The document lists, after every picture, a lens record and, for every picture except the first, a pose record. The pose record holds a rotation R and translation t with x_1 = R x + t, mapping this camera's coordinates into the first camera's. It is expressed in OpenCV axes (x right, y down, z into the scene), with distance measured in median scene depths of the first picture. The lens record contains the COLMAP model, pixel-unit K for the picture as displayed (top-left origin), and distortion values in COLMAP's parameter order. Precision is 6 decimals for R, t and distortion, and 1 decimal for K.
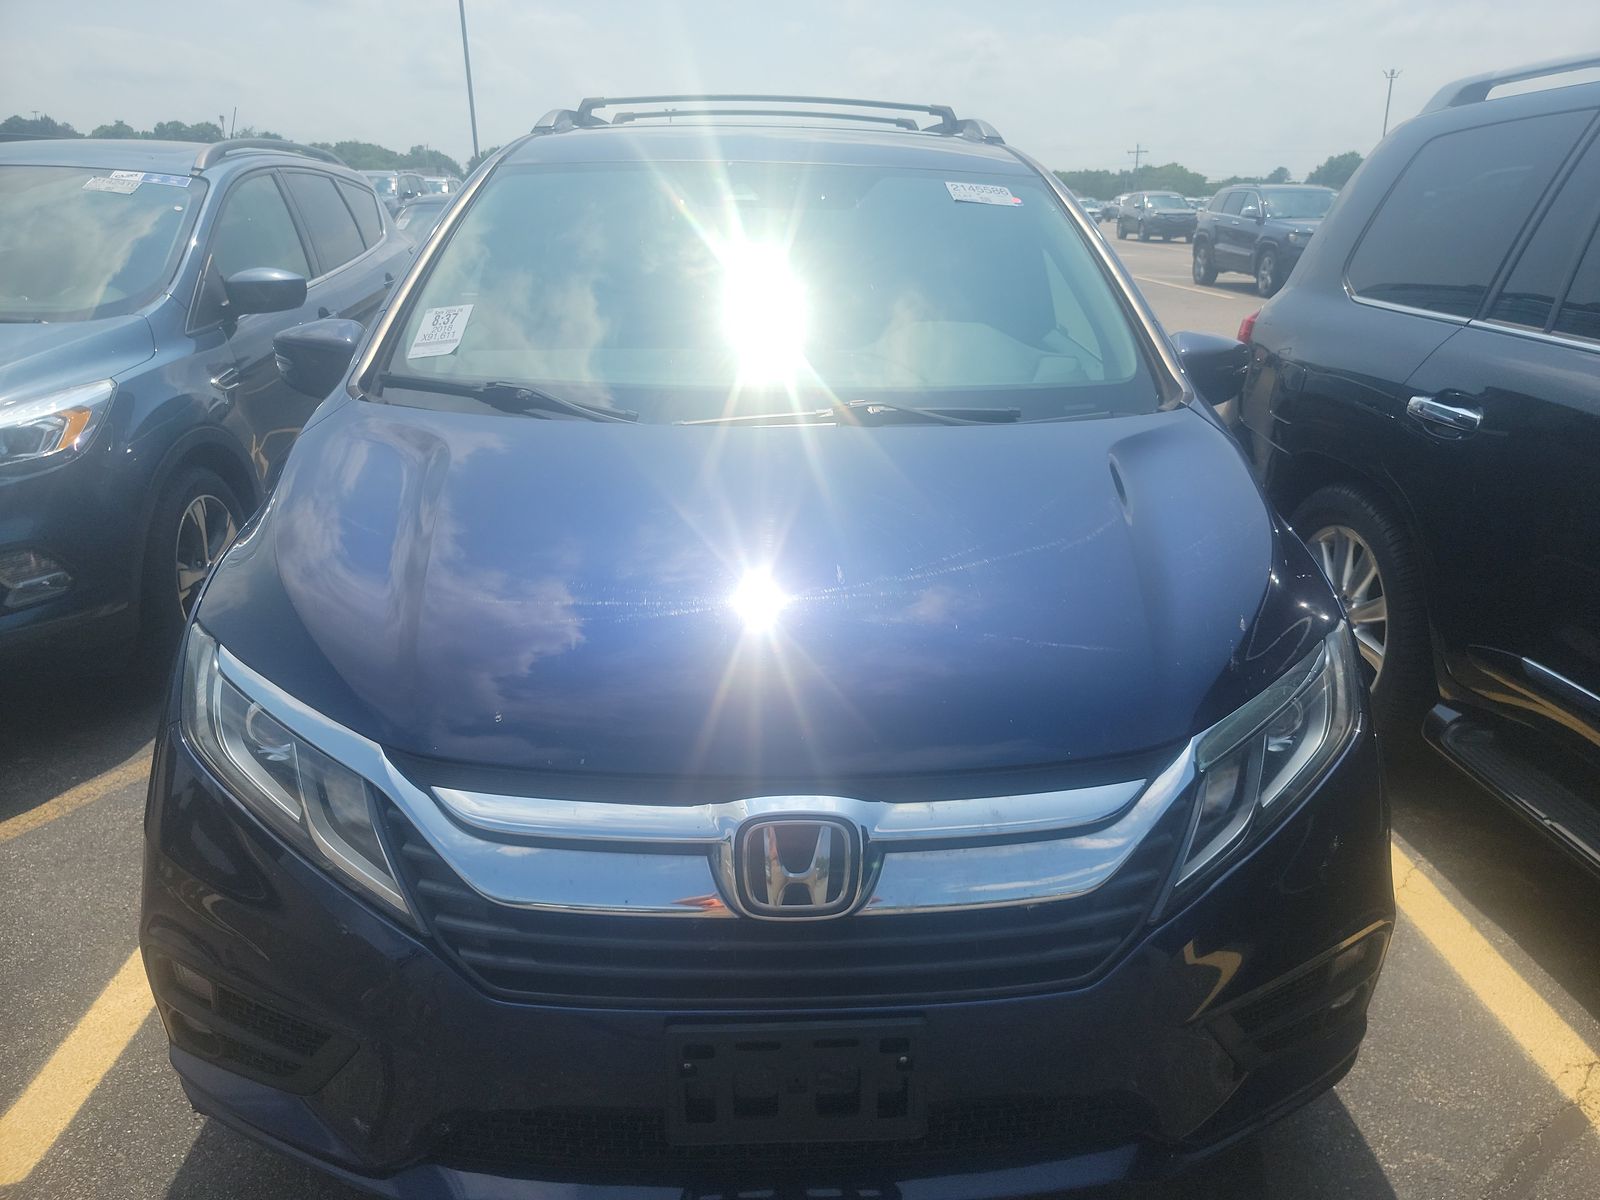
lens RADIAL K [[1144.4, 0, 809.0], [0, 1144.4, 595.4], [0, 0, 1]] dist [0.008435, -0.004938]
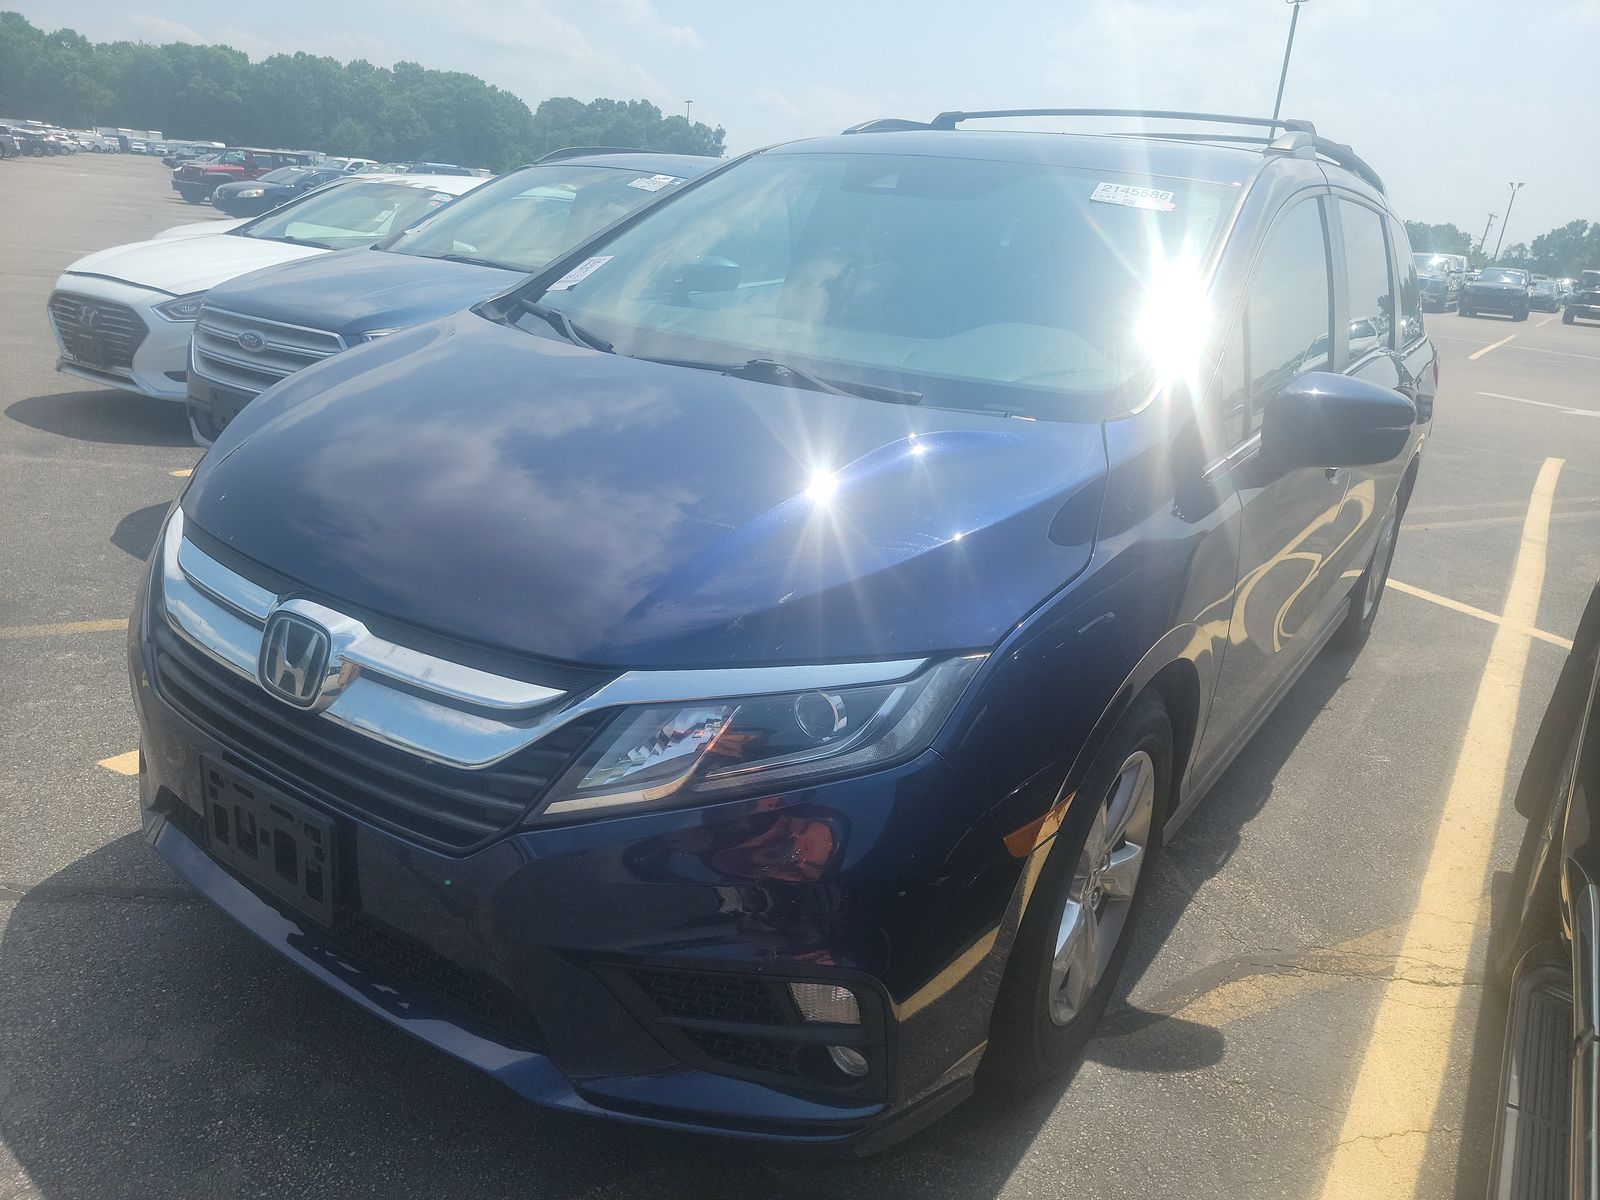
lens RADIAL K [[1144.4, 0, 809.0], [0, 1144.4, 595.4], [0, 0, 1]] dist [0.008435, -0.004938]
pose [[0.812958, 0.246811, -0.527431, 1.022145], [-0.275446, 0.960988, 0.025134, -0.007511], [0.513058, 0.124846, 0.849226, 0.239739]]
